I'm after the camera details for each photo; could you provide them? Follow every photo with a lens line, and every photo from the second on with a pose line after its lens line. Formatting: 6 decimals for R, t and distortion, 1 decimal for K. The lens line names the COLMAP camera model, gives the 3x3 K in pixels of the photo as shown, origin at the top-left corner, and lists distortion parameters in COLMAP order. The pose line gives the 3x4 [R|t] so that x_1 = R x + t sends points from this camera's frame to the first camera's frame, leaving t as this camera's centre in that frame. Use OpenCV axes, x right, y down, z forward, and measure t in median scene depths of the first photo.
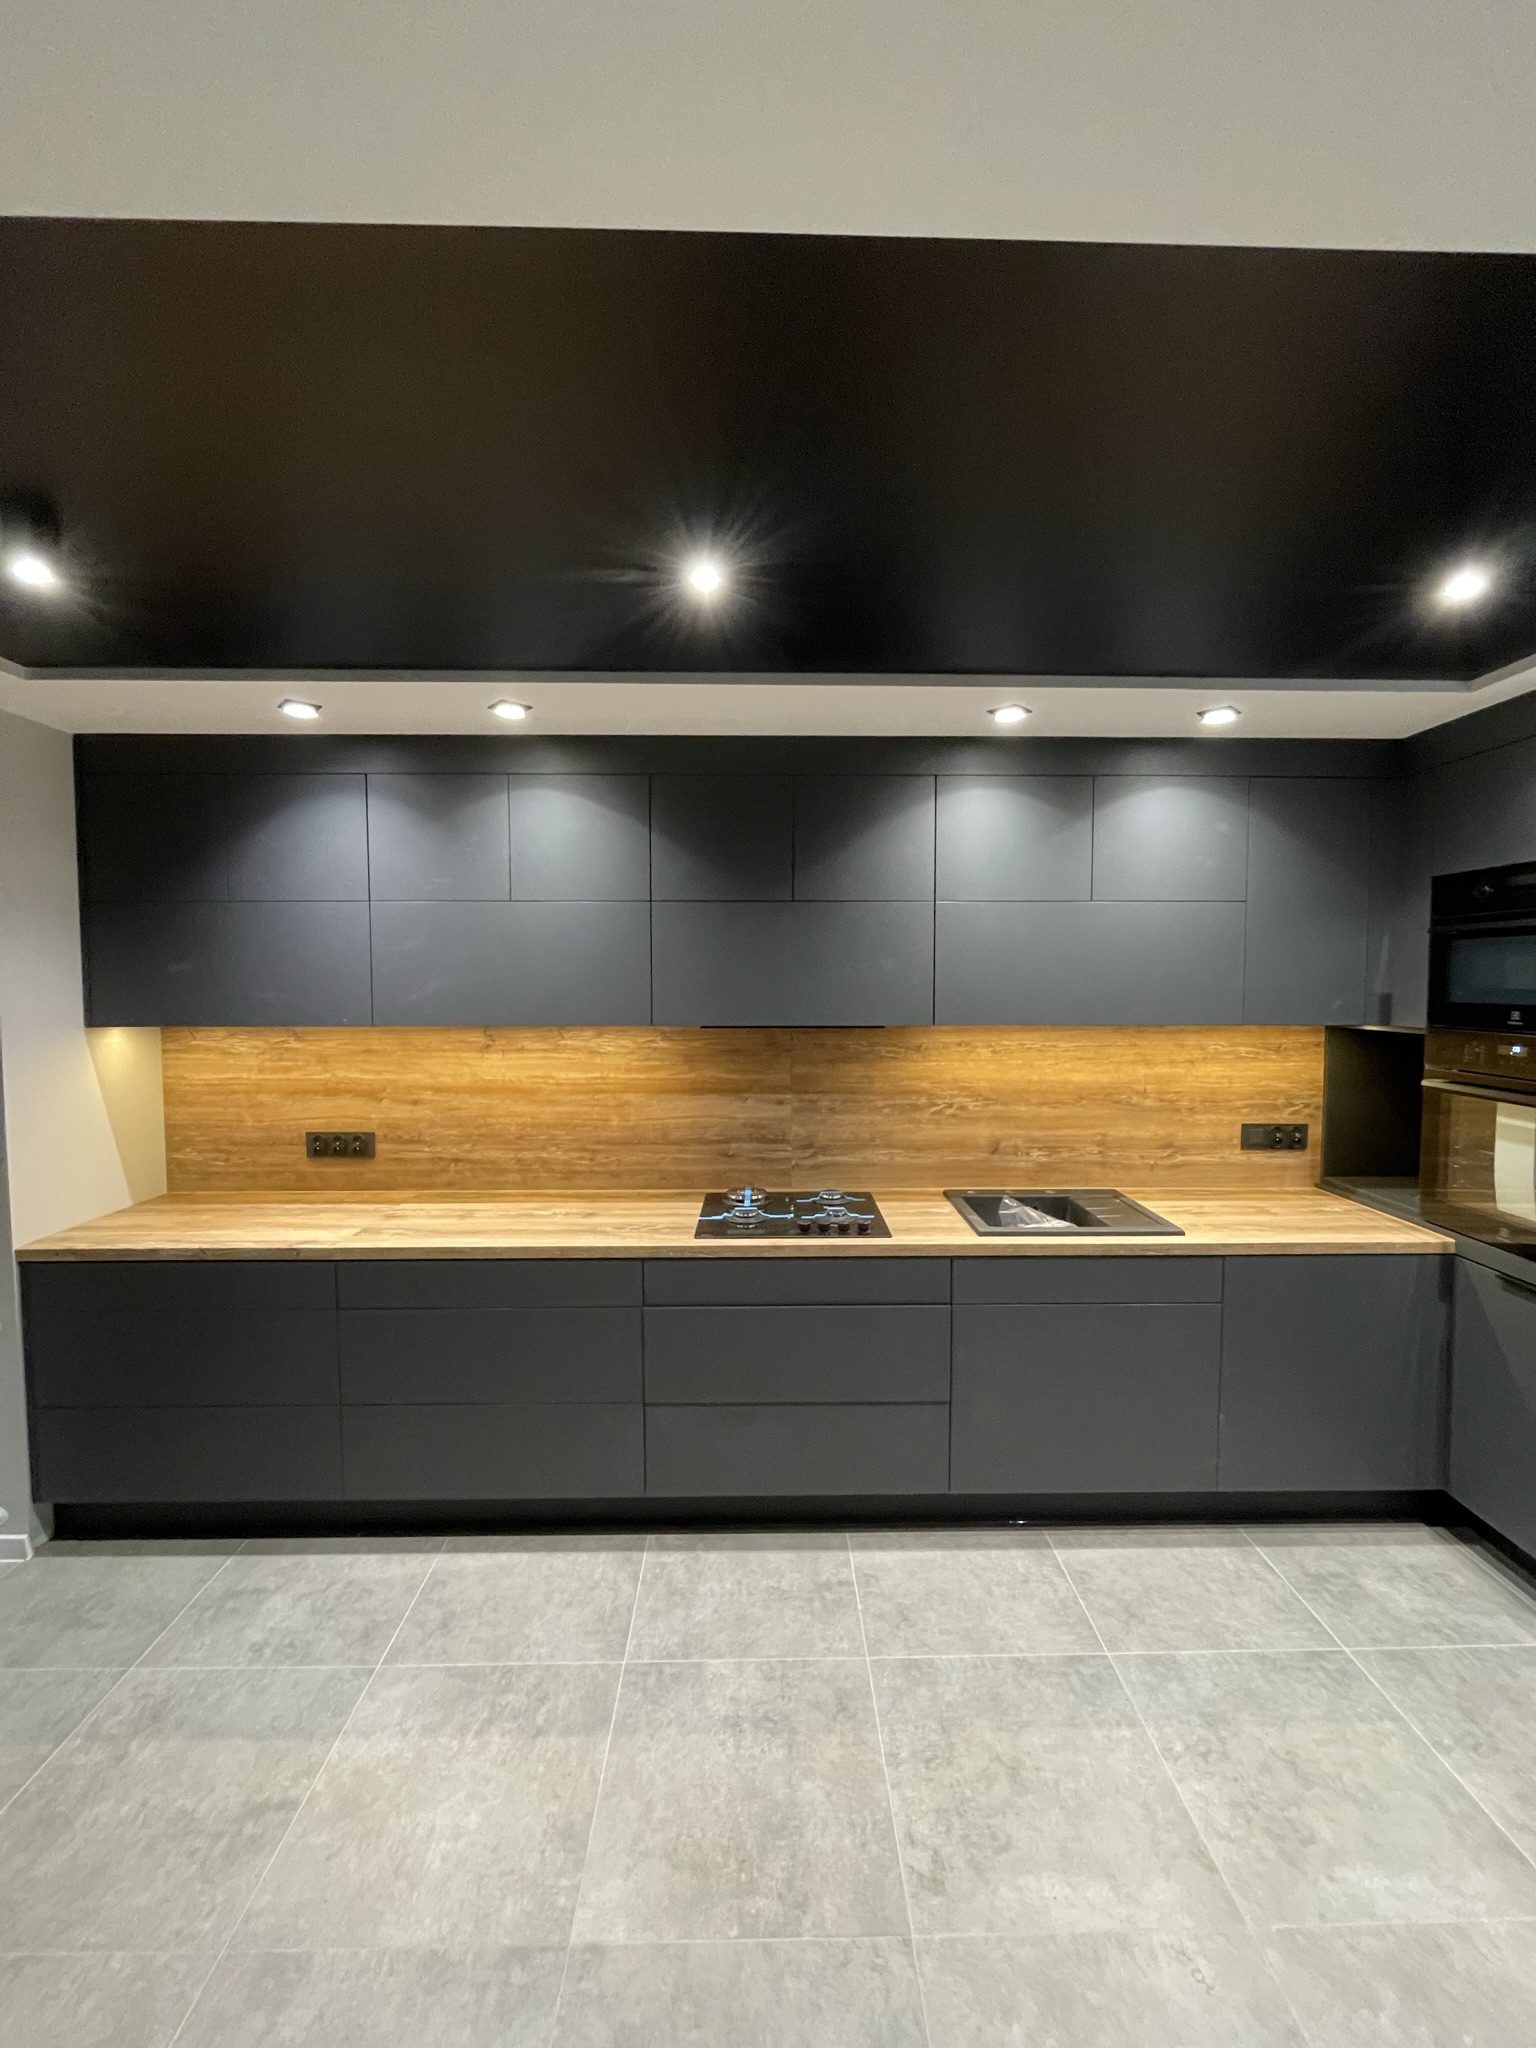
lens RADIAL K [[832.4, 0, 770.7], [0, 832.4, 1020.5], [0, 0, 1]] dist [-0.001474, -0.001285]
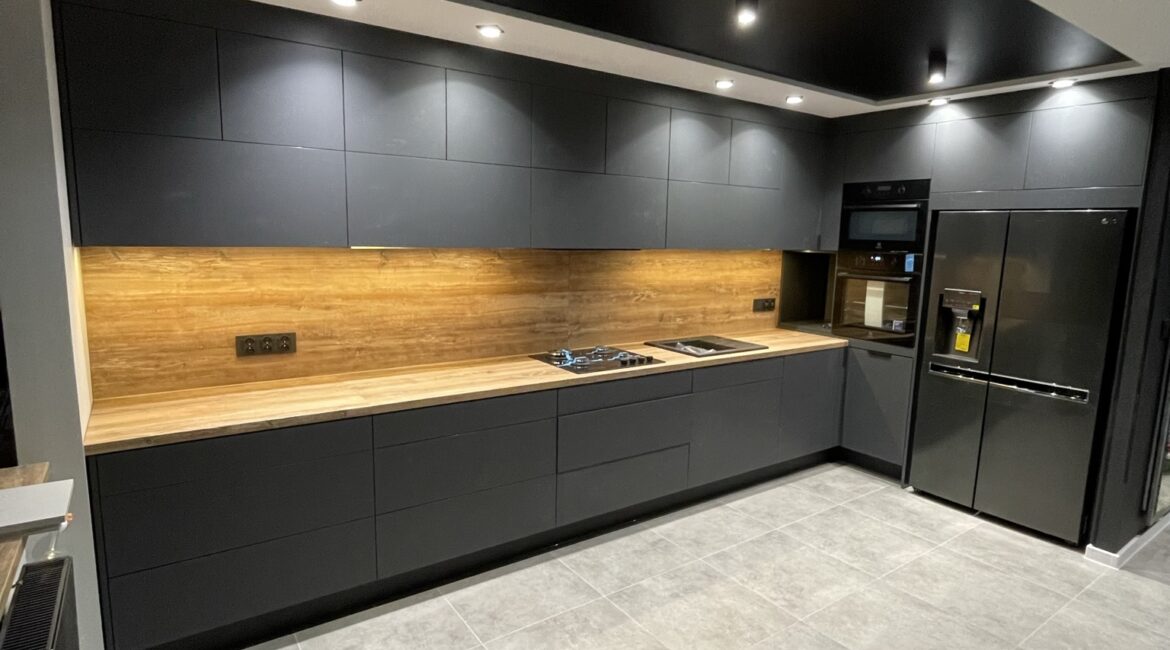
lens RADIAL K [[634.4, 0, 587.0], [0, 634.4, 323.4], [0, 0, 1]] dist [-0.002158, -0.000691]
pose [[0.826799, -0.061007, 0.559180, -0.649507], [0.004230, 0.994747, 0.102272, 0.022670], [-0.562482, -0.082193, 0.822714, -0.051466]]
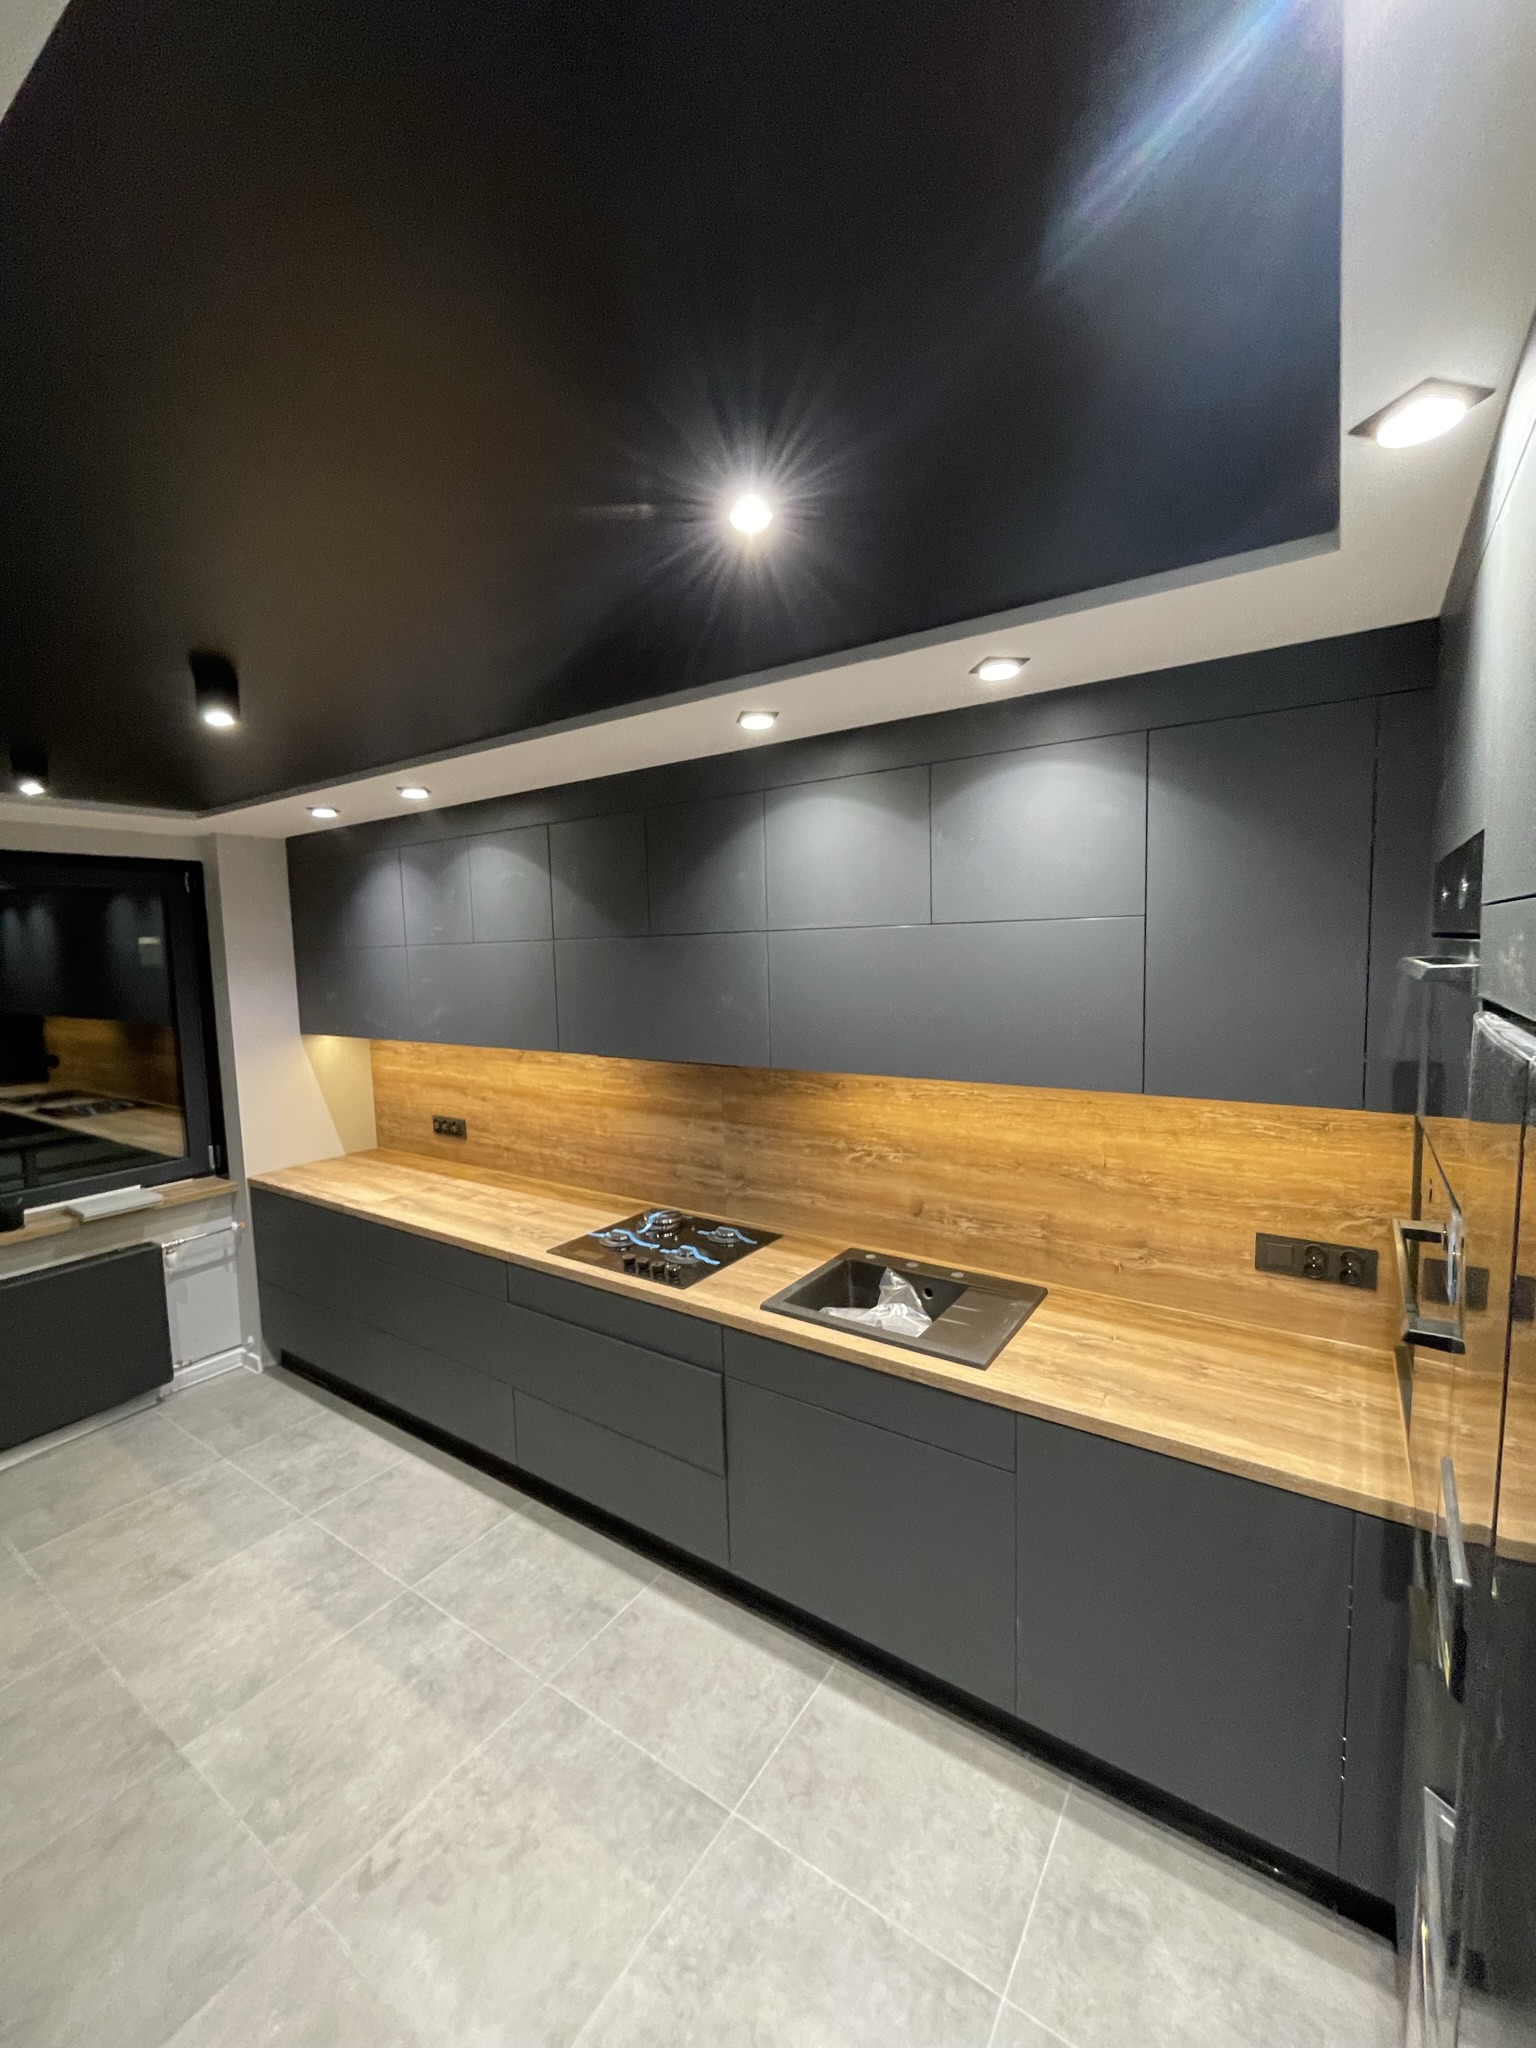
lens RADIAL K [[831.8, 0, 769.7], [0, 831.8, 1020.5], [0, 0, 1]] dist [-0.002869, -0.000326]
pose [[0.818303, 0.029265, -0.574041, 0.632812], [-0.002619, 0.998883, 0.047190, -0.078694], [0.574781, -0.037112, 0.817465, 0.233150]]
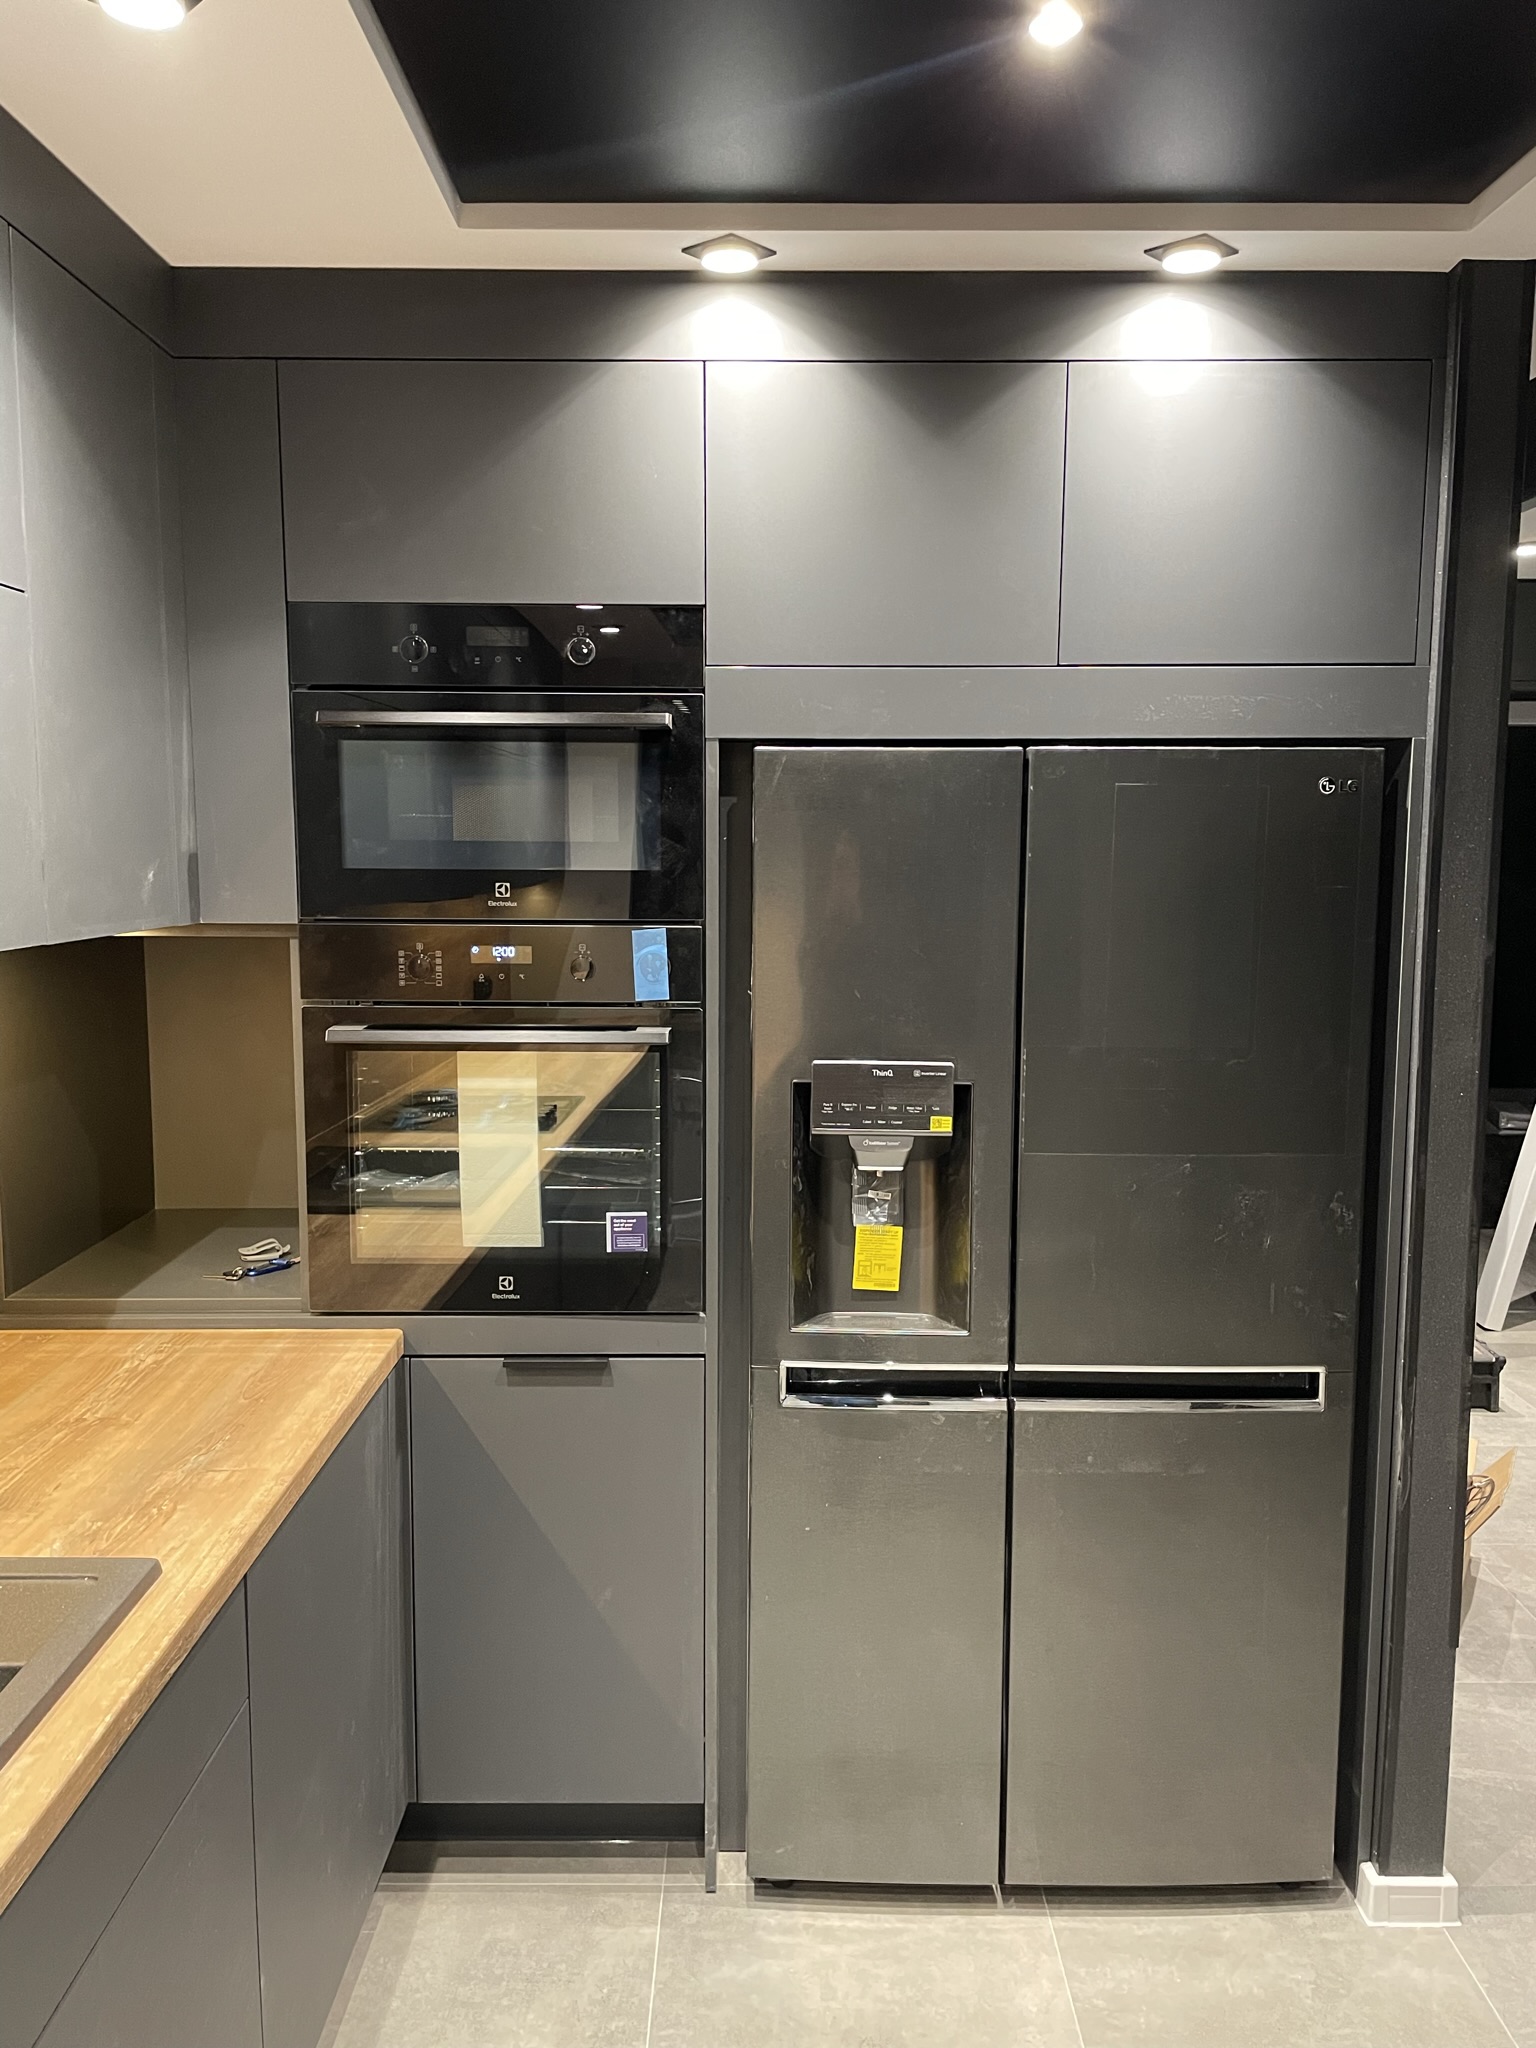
lens RADIAL K [[1534.2, 0, 768.0], [0, 1534.2, 1024.0], [0, 0, 1]] dist [0.099039, -0.125565]
pose [[0.016422, -0.120322, 0.992599, -0.086449], [0.047128, 0.991723, 0.119436, -0.023246], [-0.998754, 0.044818, 0.021957, 0.604159]]
